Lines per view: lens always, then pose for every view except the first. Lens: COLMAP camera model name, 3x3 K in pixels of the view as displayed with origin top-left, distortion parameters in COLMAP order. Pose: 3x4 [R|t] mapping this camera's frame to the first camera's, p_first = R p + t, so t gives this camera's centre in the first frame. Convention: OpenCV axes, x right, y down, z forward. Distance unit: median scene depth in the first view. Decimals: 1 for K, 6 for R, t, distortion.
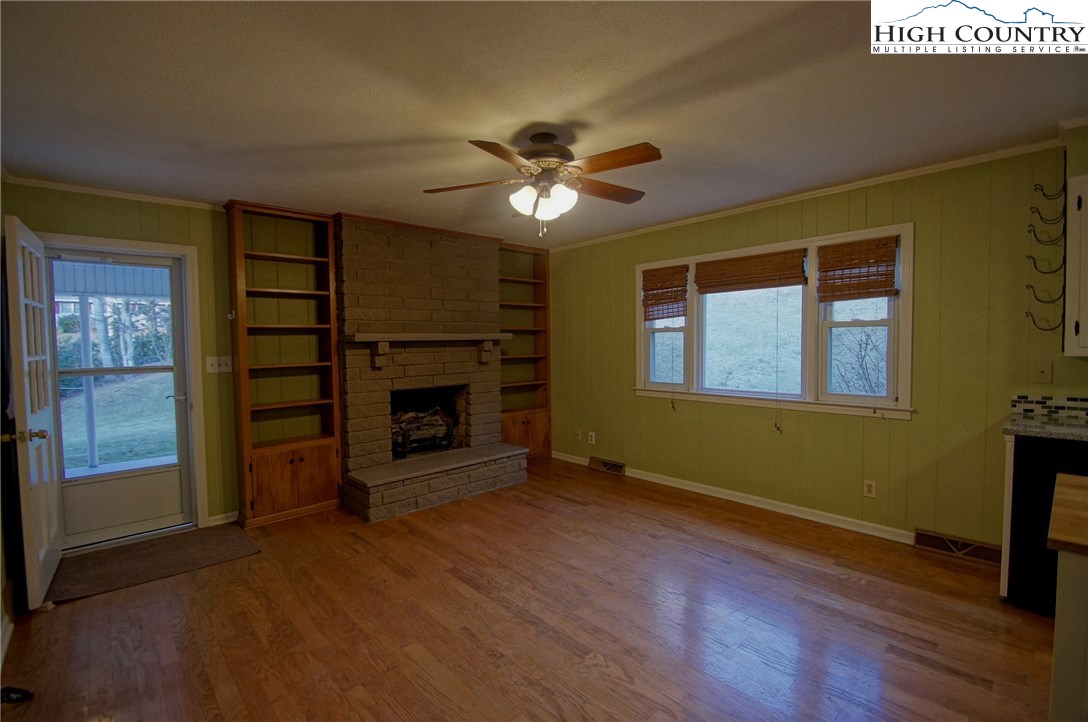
lens RADIAL K [[481.3, 0, 531.0], [0, 481.3, 362.5], [0, 0, 1]] dist [0.009759, -0.015173]
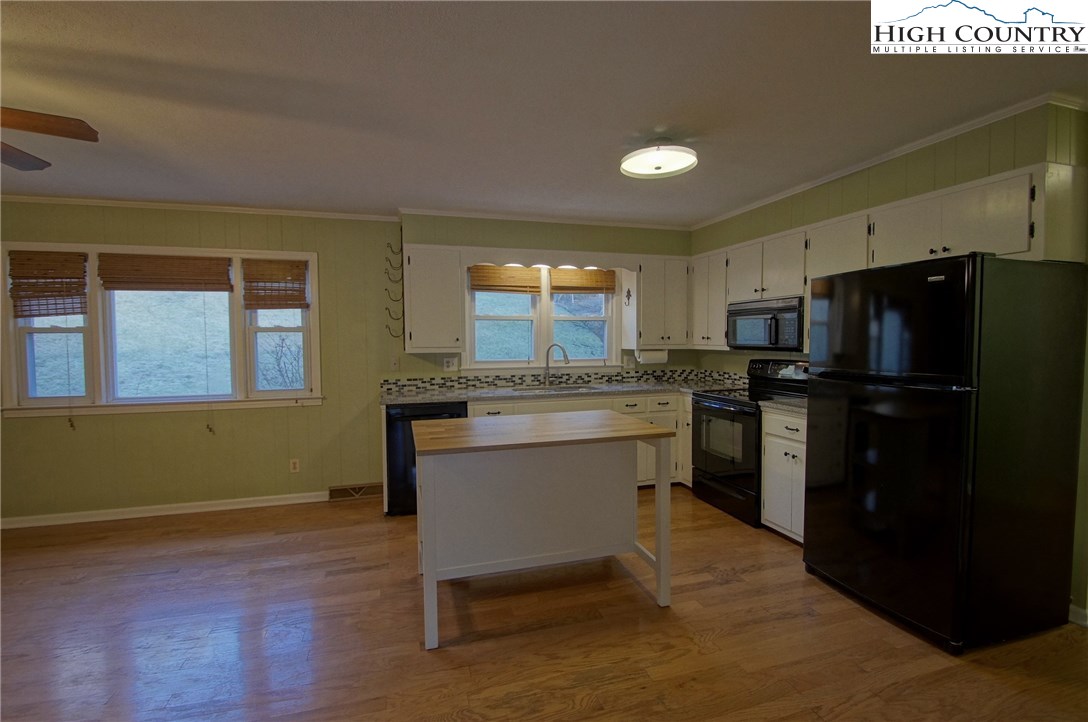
lens RADIAL K [[481.3, 0, 531.0], [0, 481.3, 362.5], [0, 0, 1]] dist [0.009759, -0.015173]
pose [[0.431734, -0.032881, 0.901402, -0.117272], [0.040359, 0.999039, 0.017113, 0.004909], [-0.901098, 0.028991, 0.432646, -0.063731]]
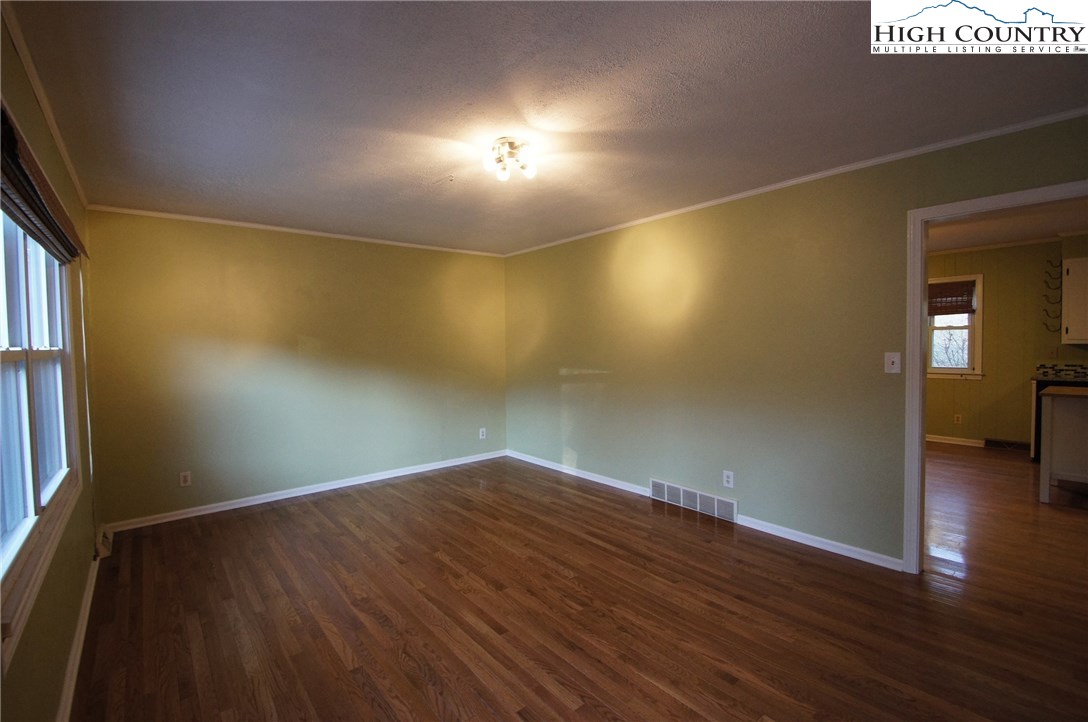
lens RADIAL K [[481.3, 0, 531.0], [0, 481.3, 362.5], [0, 0, 1]] dist [0.009759, -0.015173]
pose [[0.998666, -0.001576, -0.051612, -0.737795], [0.001380, 0.999992, -0.003828, 0.049256], [0.051618, 0.003752, 0.998660, -0.811493]]
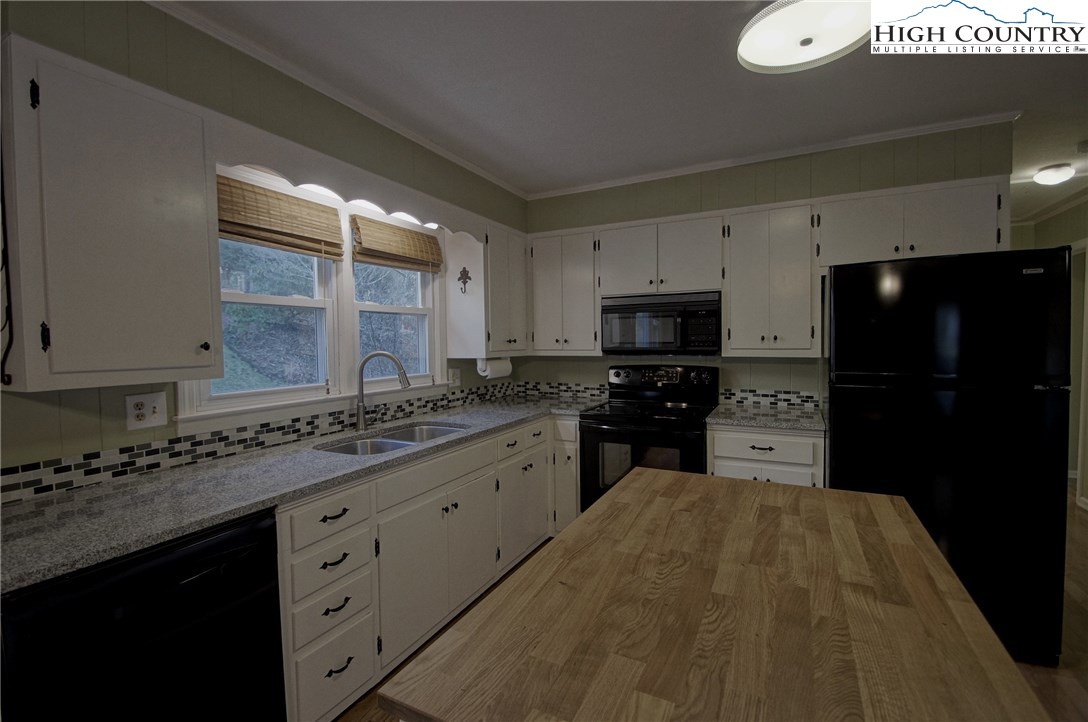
lens RADIAL K [[481.3, 0, 531.0], [0, 481.3, 362.5], [0, 0, 1]] dist [0.009759, -0.015173]
pose [[-0.353495, -0.021846, 0.935181, 0.311394], [0.061171, 0.997048, 0.046414, -0.023557], [-0.933434, 0.073613, -0.351115, 0.450947]]
